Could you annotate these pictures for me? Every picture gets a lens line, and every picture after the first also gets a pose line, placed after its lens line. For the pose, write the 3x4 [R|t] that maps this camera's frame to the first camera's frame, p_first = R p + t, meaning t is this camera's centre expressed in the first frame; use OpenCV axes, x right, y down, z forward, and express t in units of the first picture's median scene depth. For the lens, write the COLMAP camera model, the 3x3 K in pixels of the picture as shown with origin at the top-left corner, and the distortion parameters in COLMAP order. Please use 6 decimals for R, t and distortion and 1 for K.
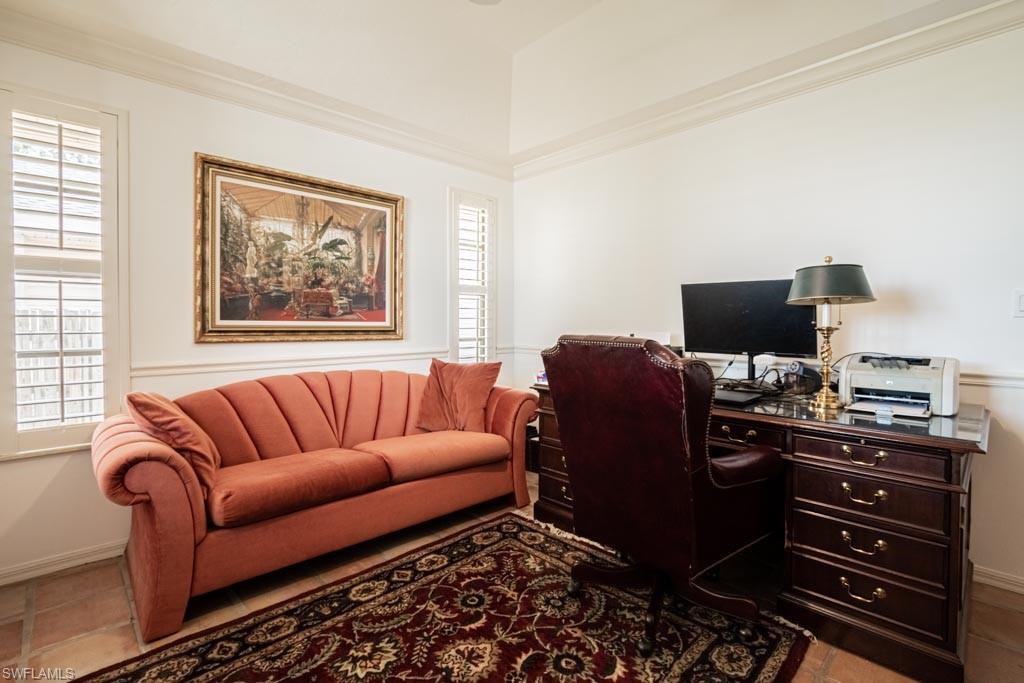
lens RADIAL K [[478.5, 0, 513.6], [0, 478.5, 334.5], [0, 0, 1]] dist [-0.015797, 0.000000]
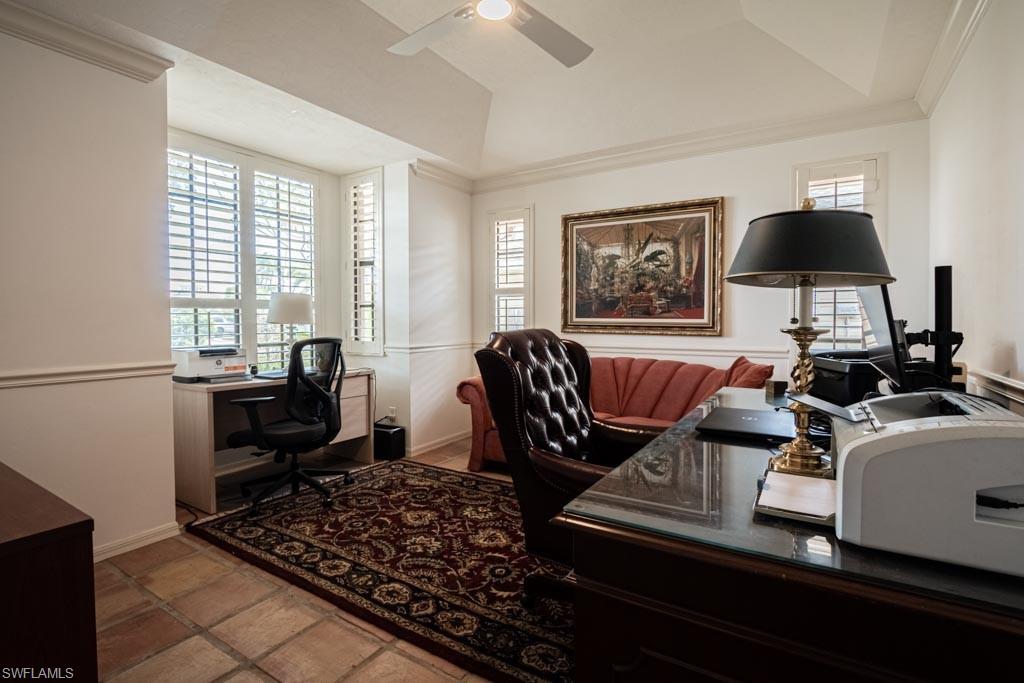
lens RADIAL K [[478.5, 0, 516.3], [0, 478.5, 335.2], [0, 0, 1]] dist [-0.015797, 0.000000]
pose [[0.253587, 0.028617, -0.966889, 0.767564], [-0.027144, 0.999379, 0.022460, -0.003640], [0.966932, 0.020550, 0.254207, 0.374205]]
